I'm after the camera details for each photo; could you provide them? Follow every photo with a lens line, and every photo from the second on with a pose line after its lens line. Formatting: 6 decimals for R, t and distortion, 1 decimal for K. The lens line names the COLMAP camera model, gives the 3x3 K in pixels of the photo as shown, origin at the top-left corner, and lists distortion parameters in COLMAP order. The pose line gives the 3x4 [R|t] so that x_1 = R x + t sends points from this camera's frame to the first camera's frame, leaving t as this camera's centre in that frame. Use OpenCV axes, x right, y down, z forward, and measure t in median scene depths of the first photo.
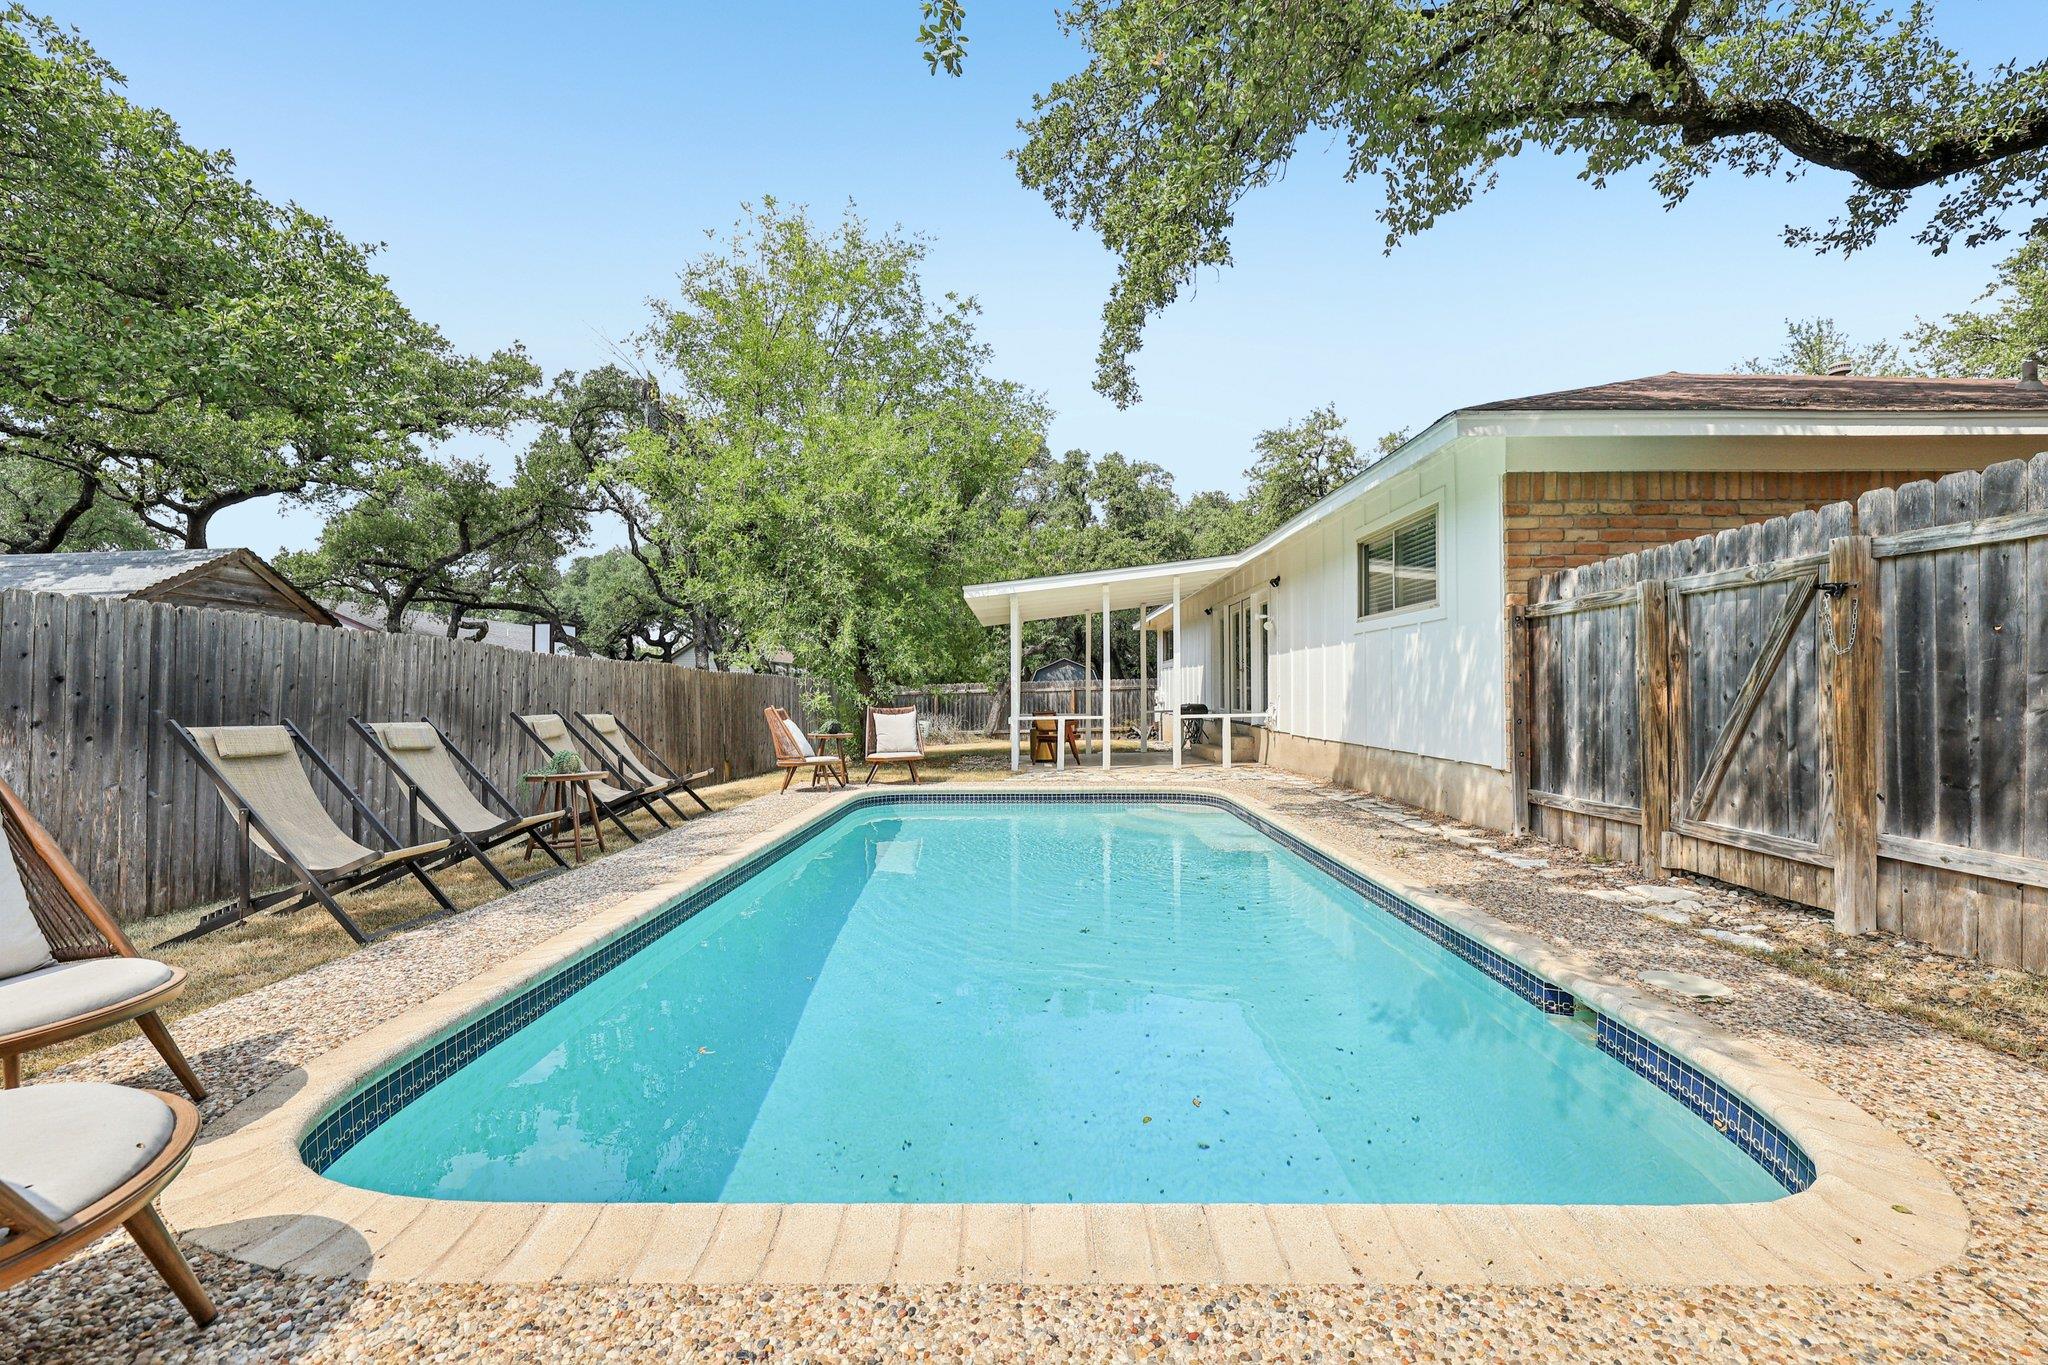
lens RADIAL K [[877.3, 0, 1032.1], [0, 877.3, 675.6], [0, 0, 1]] dist [0.000417, 0.001182]
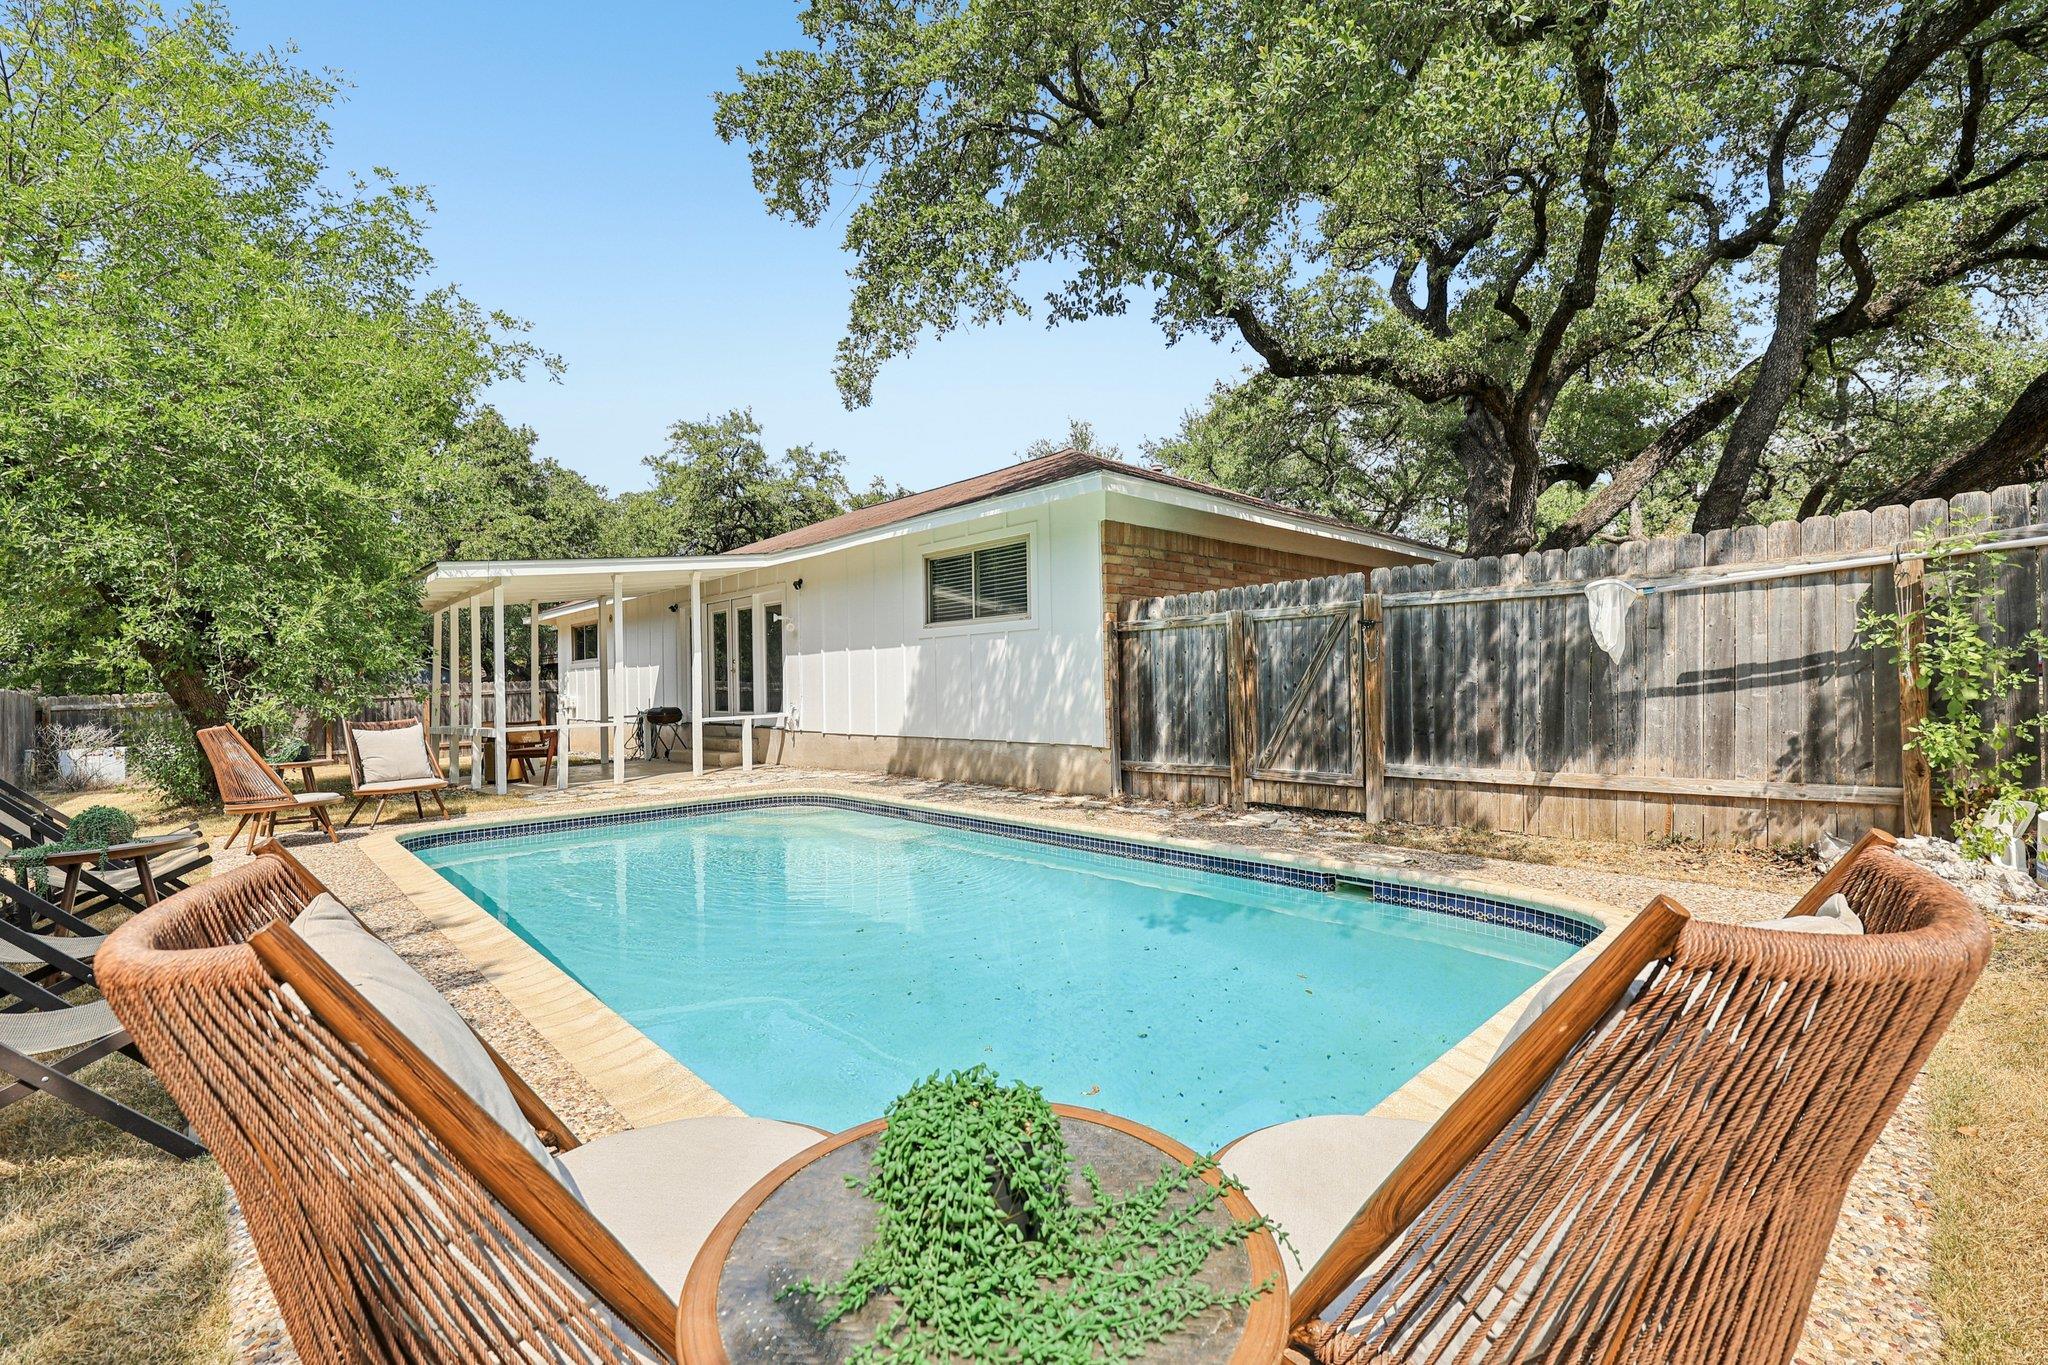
lens RADIAL K [[877.3, 0, 1019.9], [0, 877.3, 688.1], [0, 0, 1]] dist [0.000417, 0.001182]
pose [[0.725708, -0.013703, 0.687866, -0.465396], [0.003869, 0.999867, 0.015836, -0.001658], [-0.687992, -0.008831, 0.725665, 0.135837]]
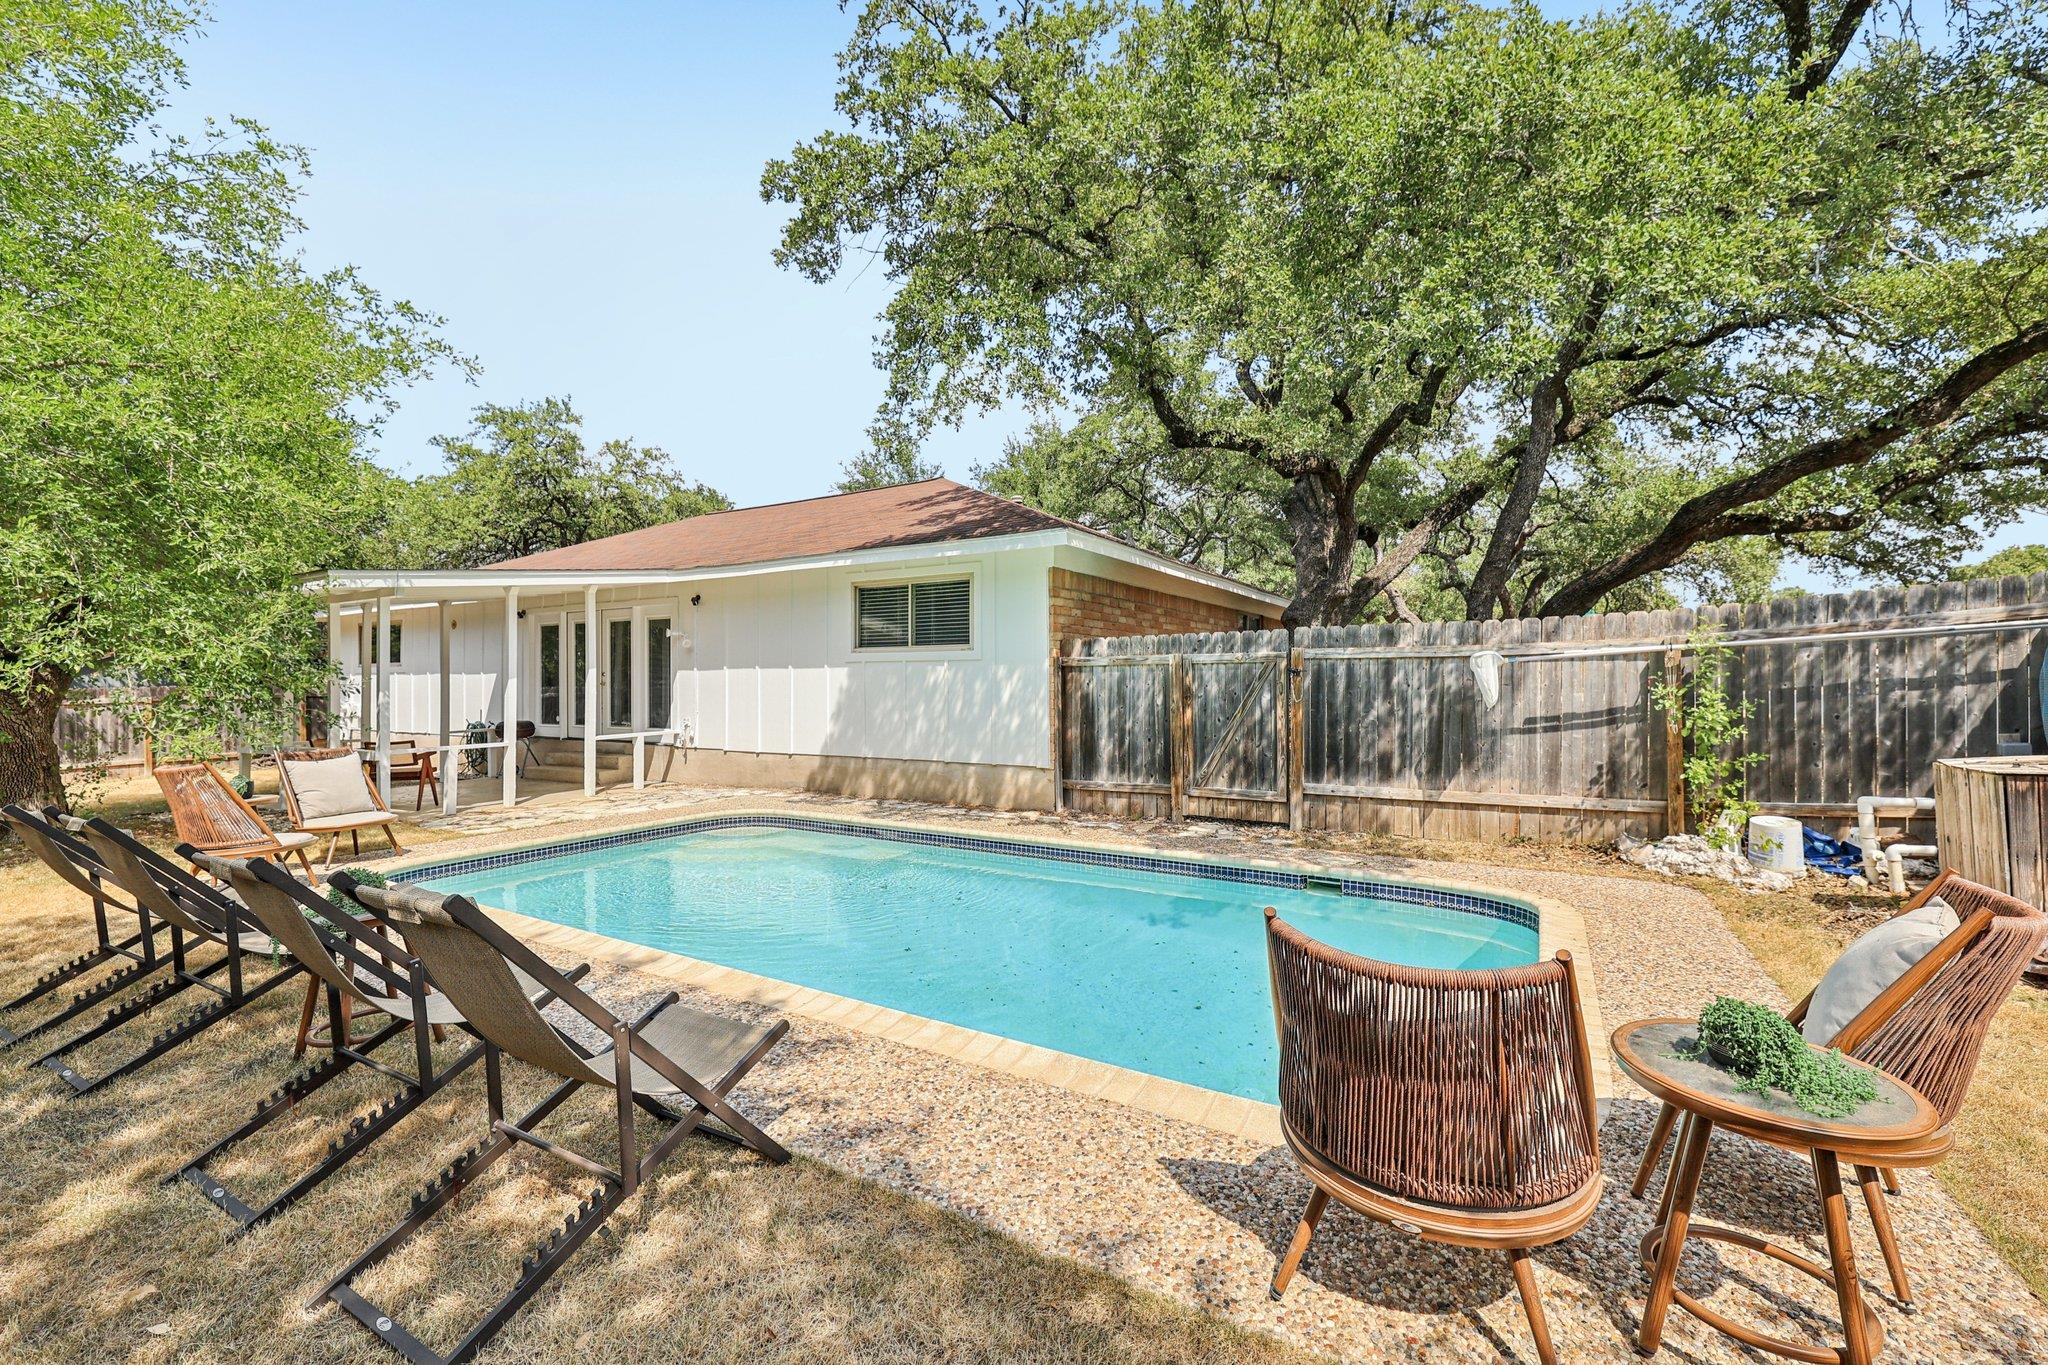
lens RADIAL K [[877.3, 0, 1007.5], [0, 877.3, 683.5], [0, 0, 1]] dist [0.000417, 0.001182]
pose [[0.515733, -0.002828, 0.856745, -0.781904], [-0.013725, 0.999839, 0.011562, -0.051178], [-0.856639, -0.017722, 0.515611, 0.303875]]
